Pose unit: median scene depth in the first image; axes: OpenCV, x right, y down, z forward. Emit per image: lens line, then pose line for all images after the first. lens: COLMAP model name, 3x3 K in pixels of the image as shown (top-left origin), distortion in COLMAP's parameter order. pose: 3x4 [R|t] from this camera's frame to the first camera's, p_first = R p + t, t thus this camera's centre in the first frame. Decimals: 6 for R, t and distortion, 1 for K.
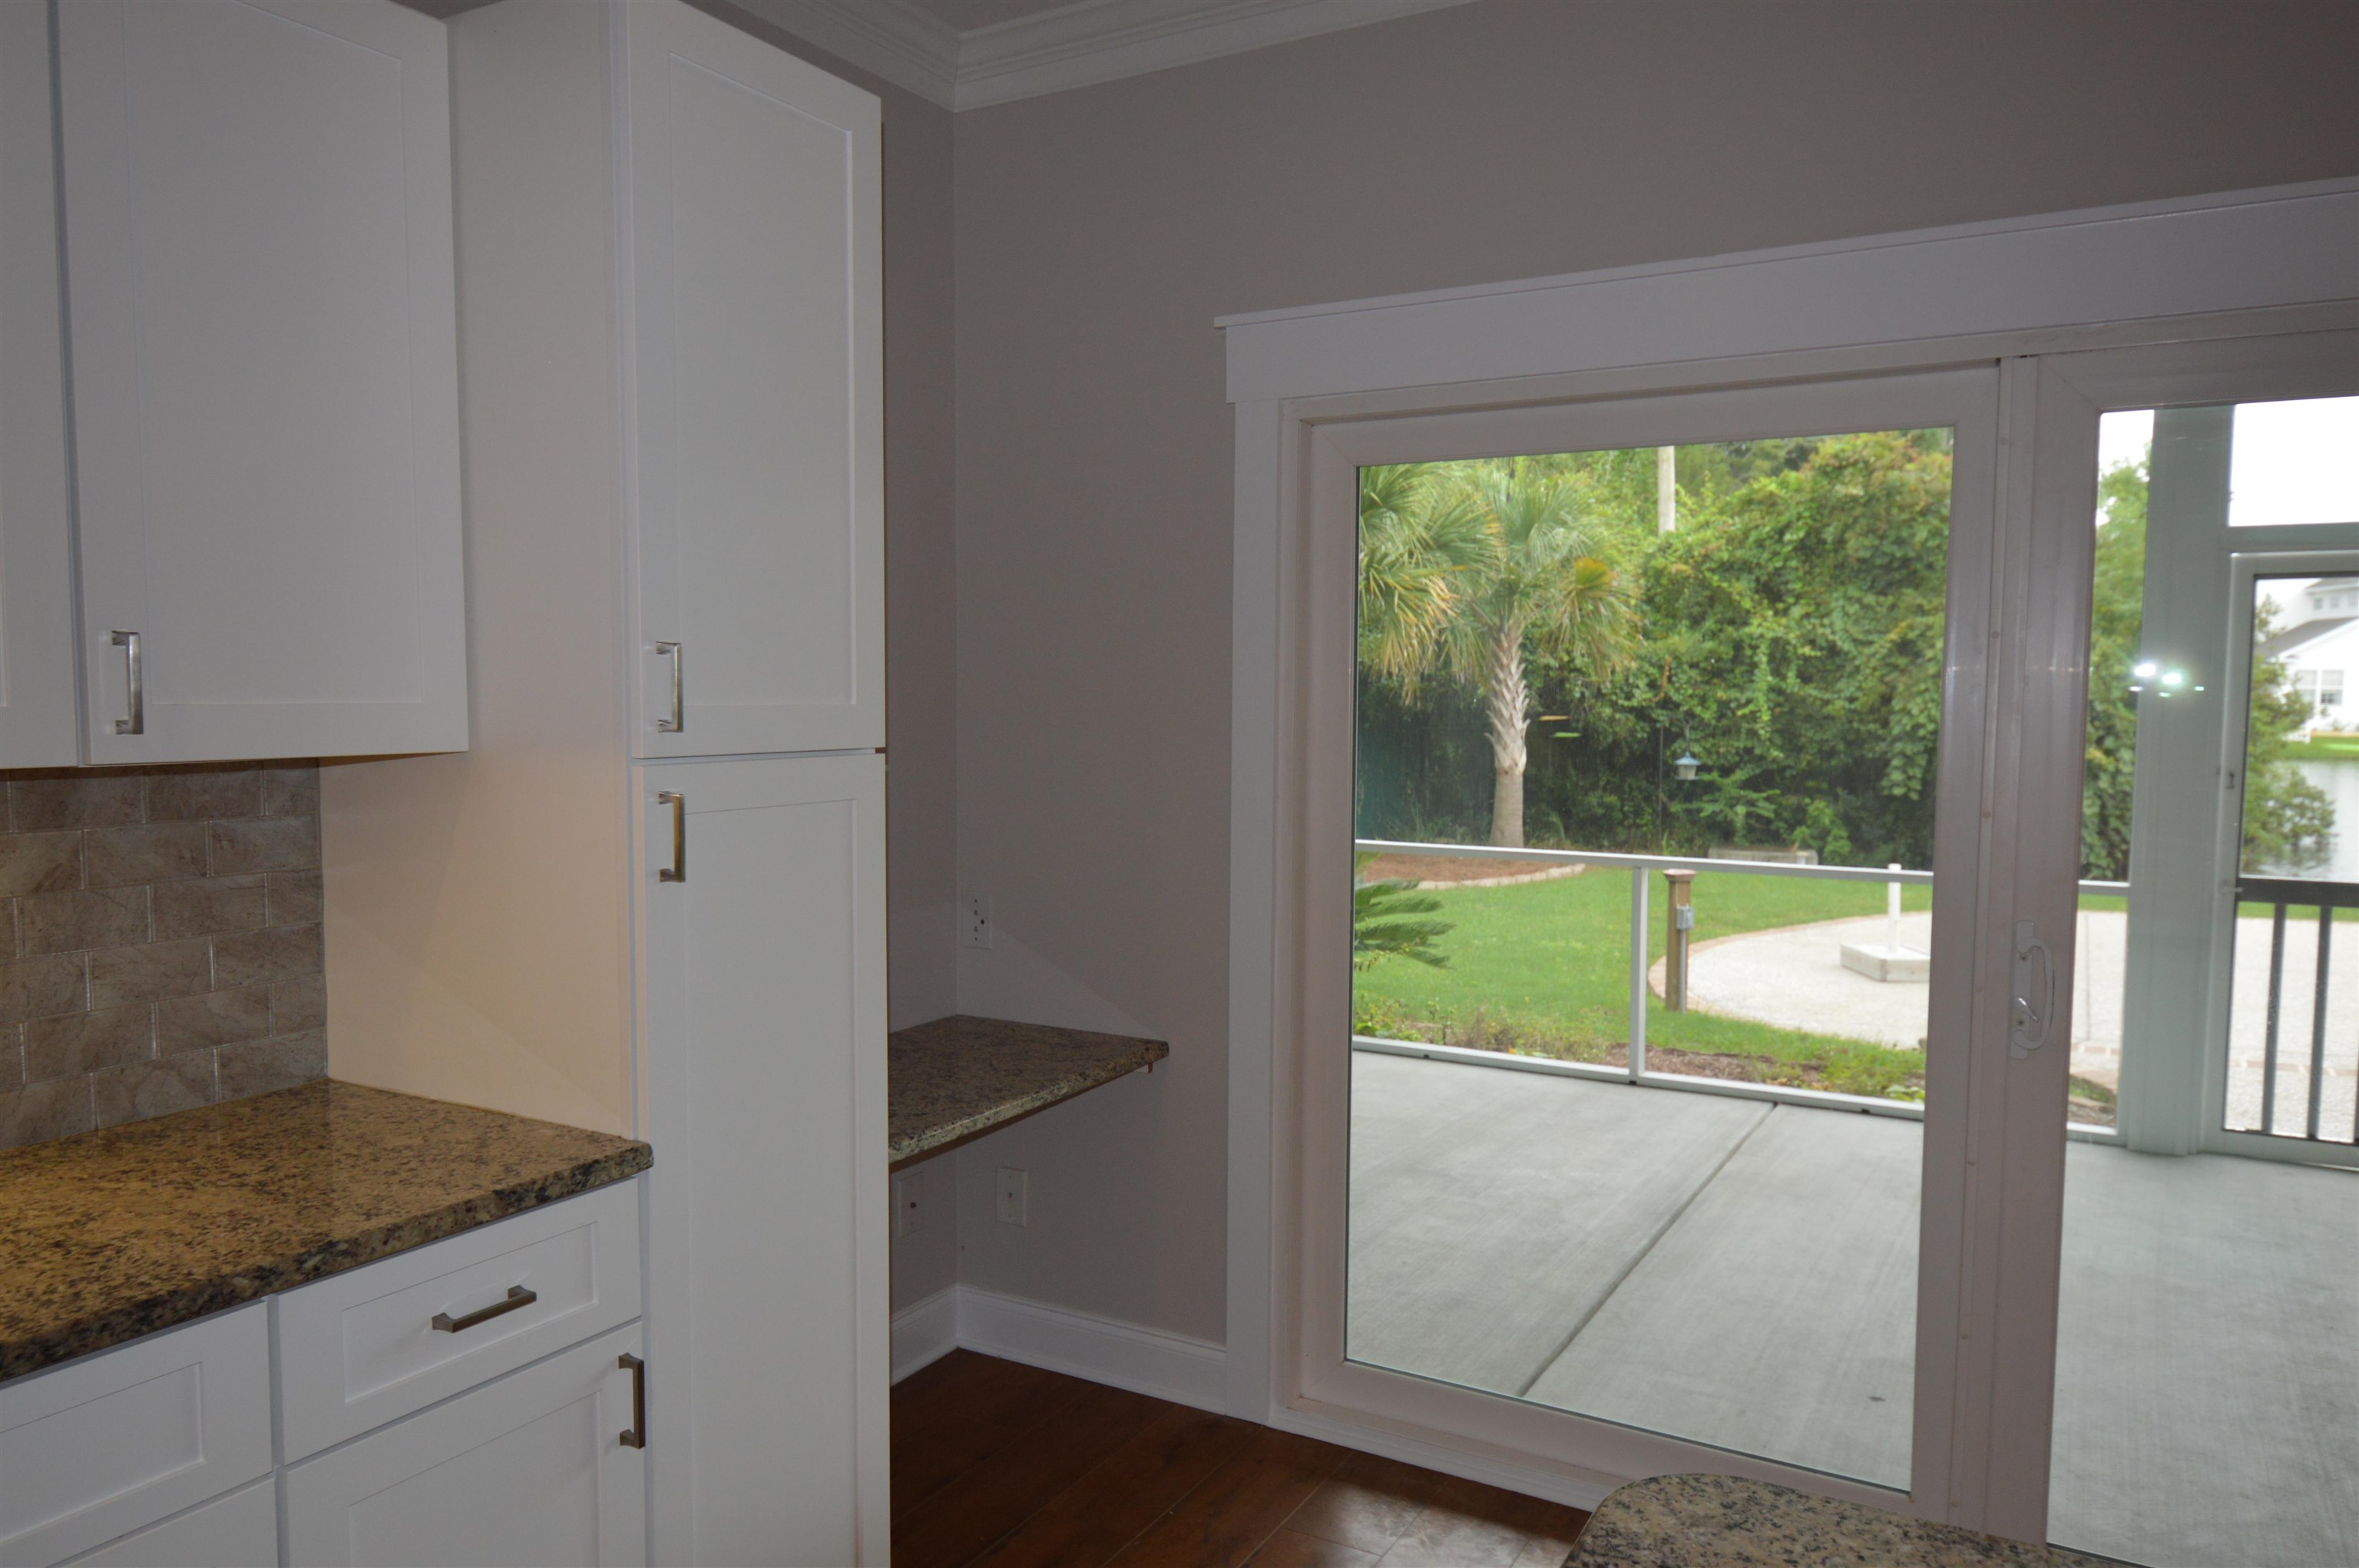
lens RADIAL K [[1636.8, 0, 1175.9], [0, 1636.8, 806.6], [0, 0, 1]] dist [0.030493, -0.024391]
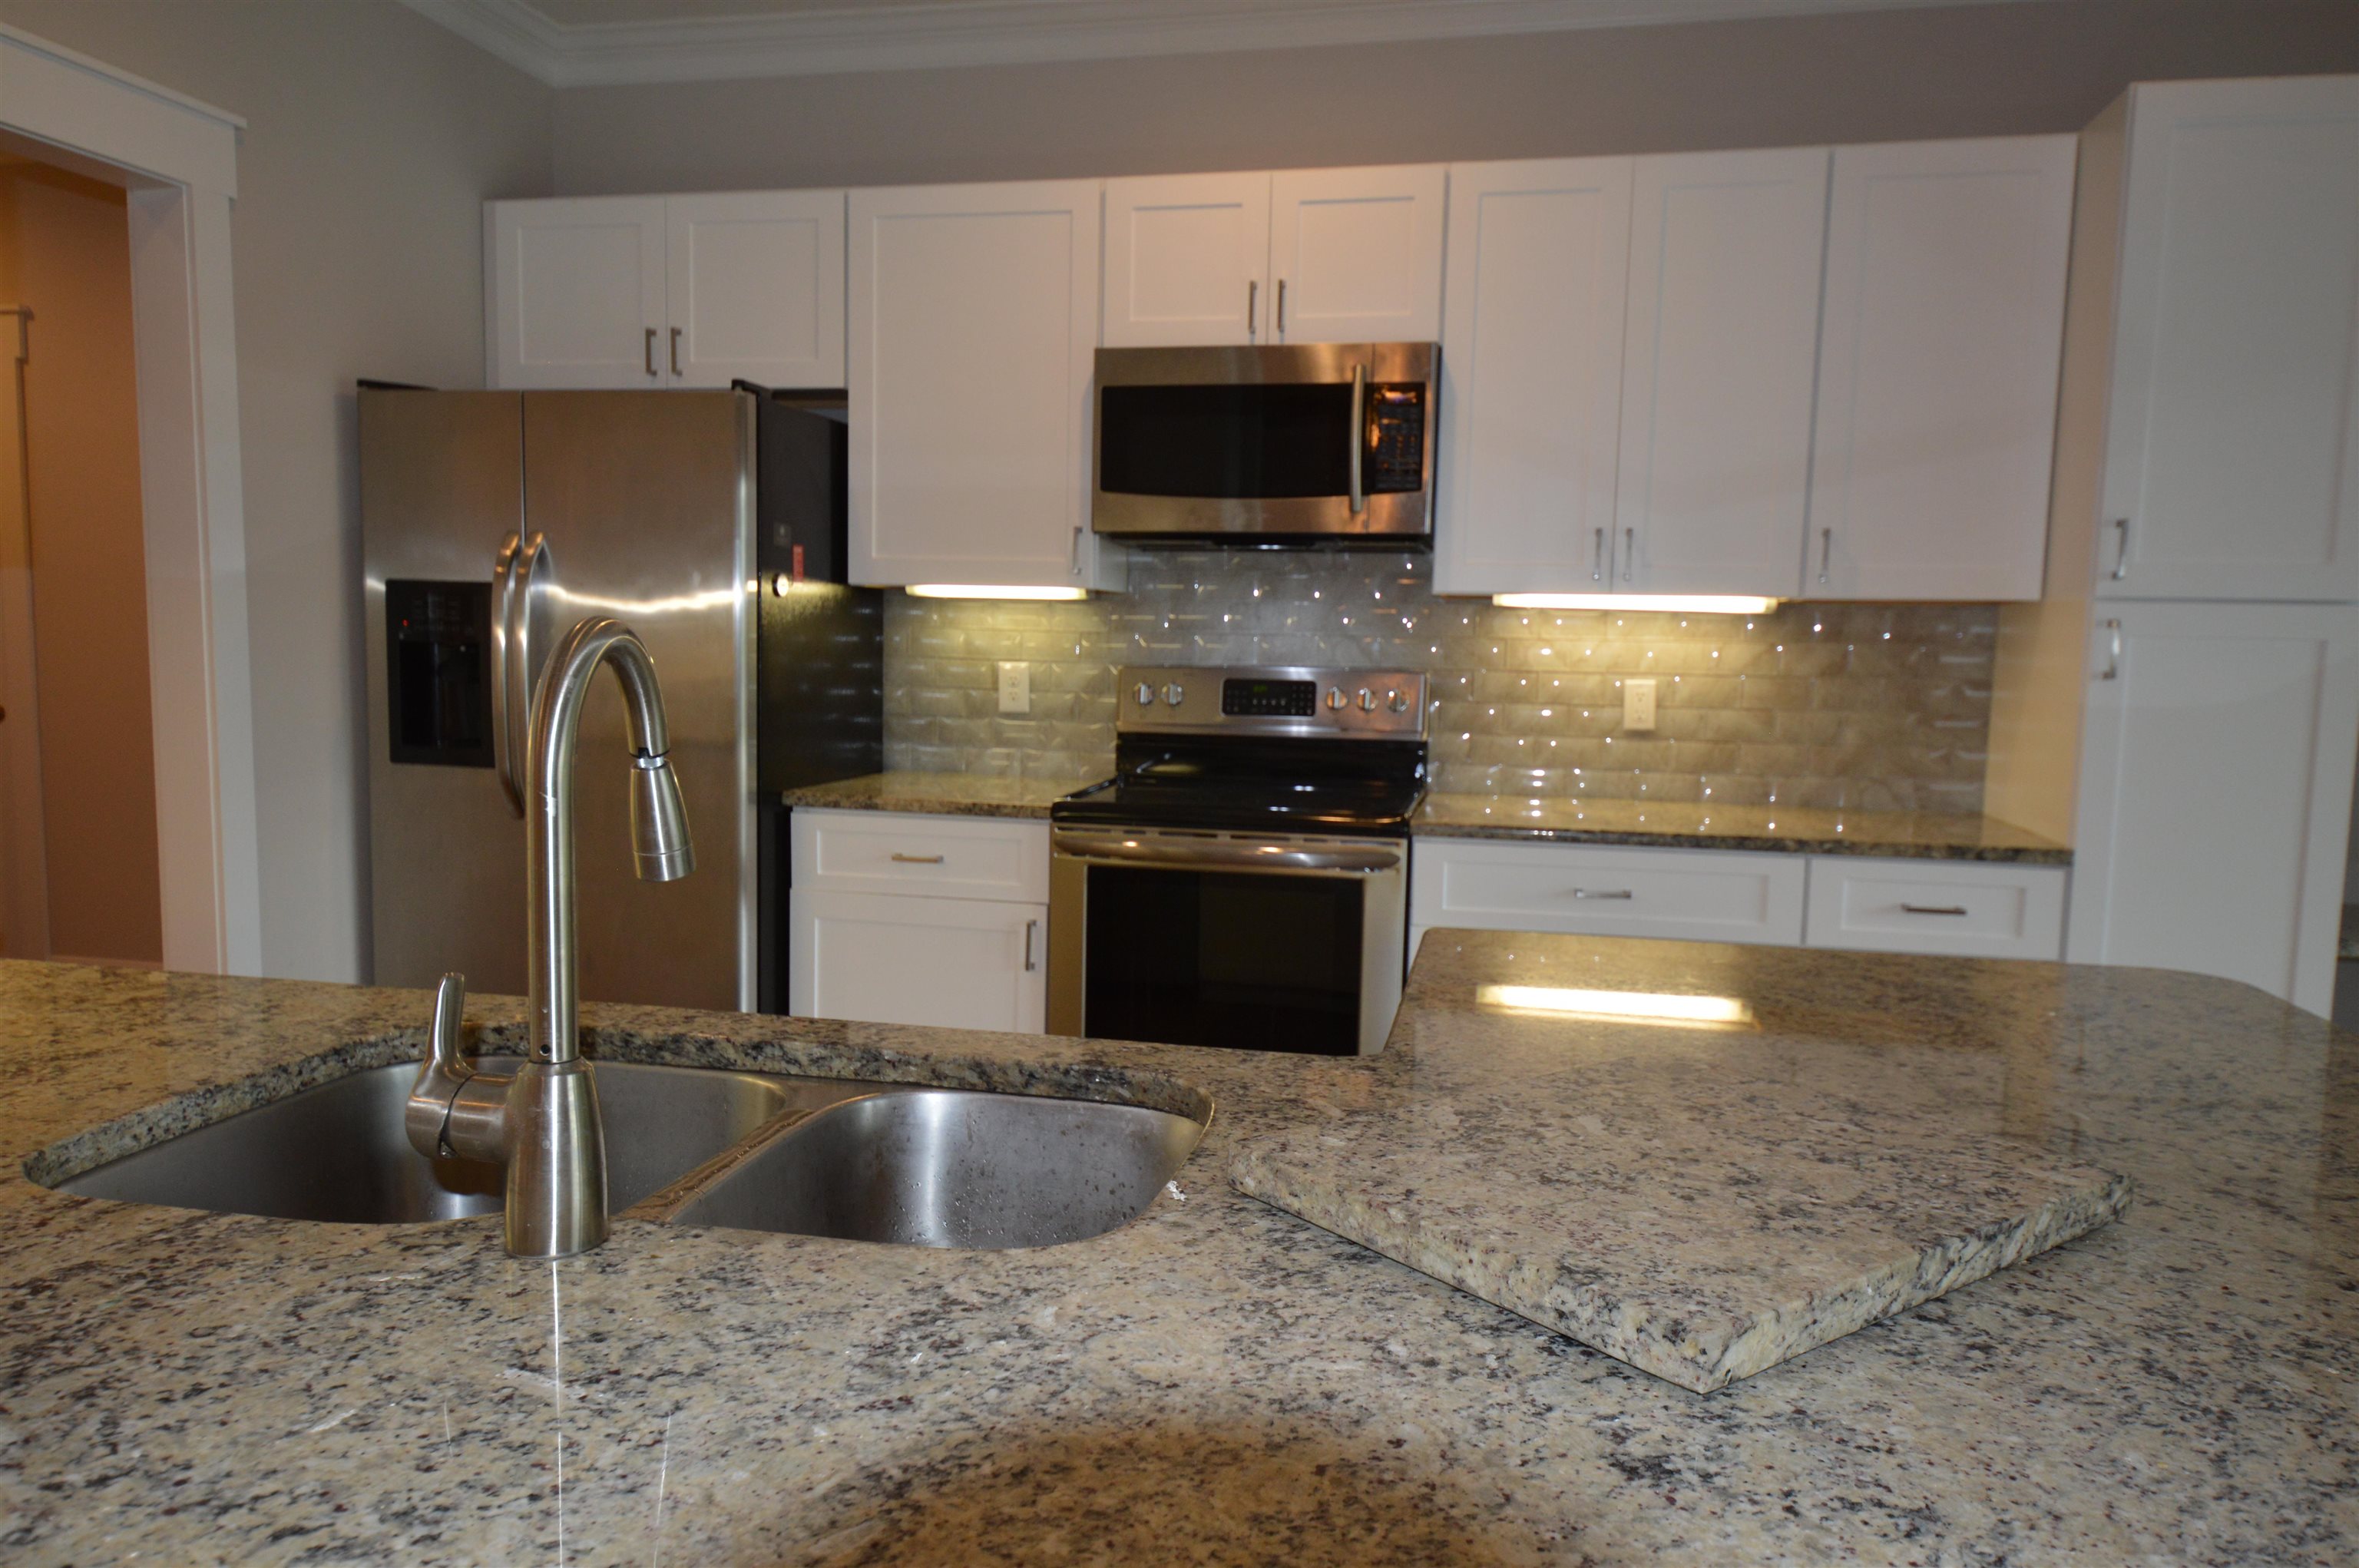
lens RADIAL K [[1636.8, 0, 1166.2], [0, 1636.8, 799.3], [0, 0, 1]] dist [0.030493, -0.024391]
pose [[0.299871, 0.095180, -0.949220, 0.090814], [-0.090811, 0.993340, 0.070916, 0.012916], [0.949648, 0.064934, 0.306517, -0.029014]]
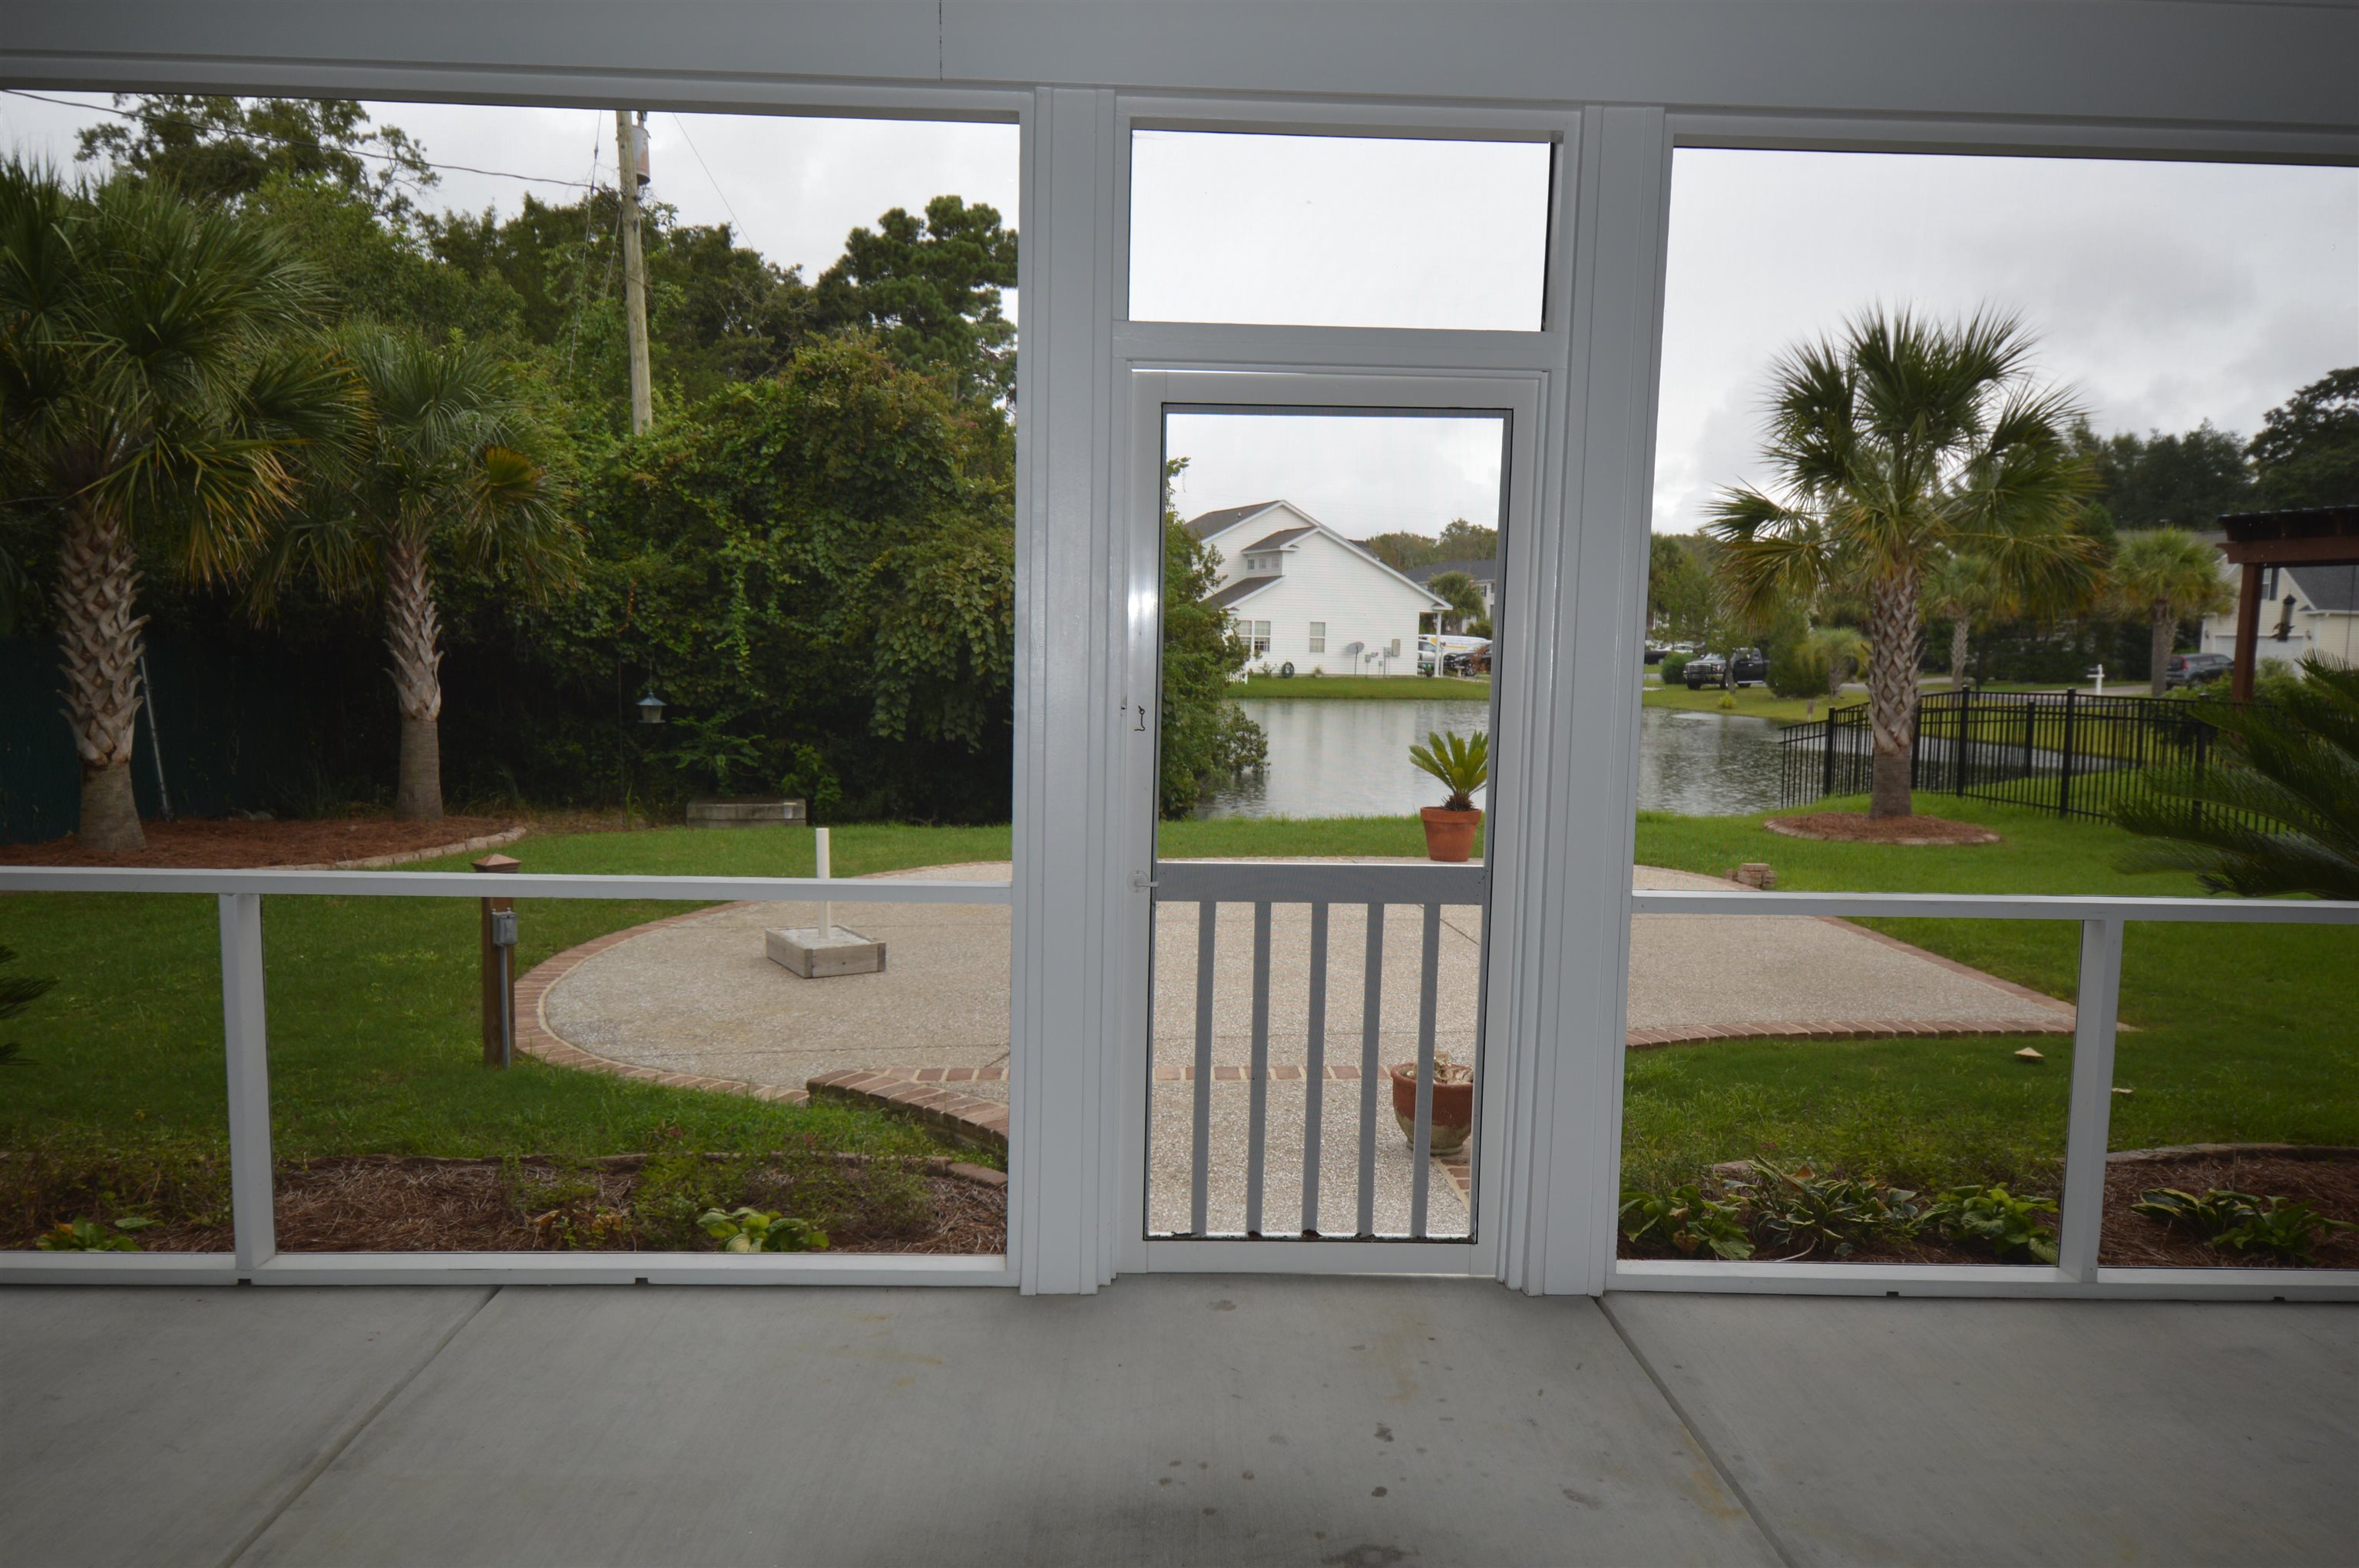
lens RADIAL K [[1636.8, 0, 1174.6], [0, 1636.8, 807.5], [0, 0, 1]] dist [0.030493, -0.024391]
pose [[0.849207, -0.042308, 0.526362, 0.086775], [0.023629, 0.998831, 0.042161, -0.002370], [-0.527531, -0.023366, 0.849215, 0.124395]]
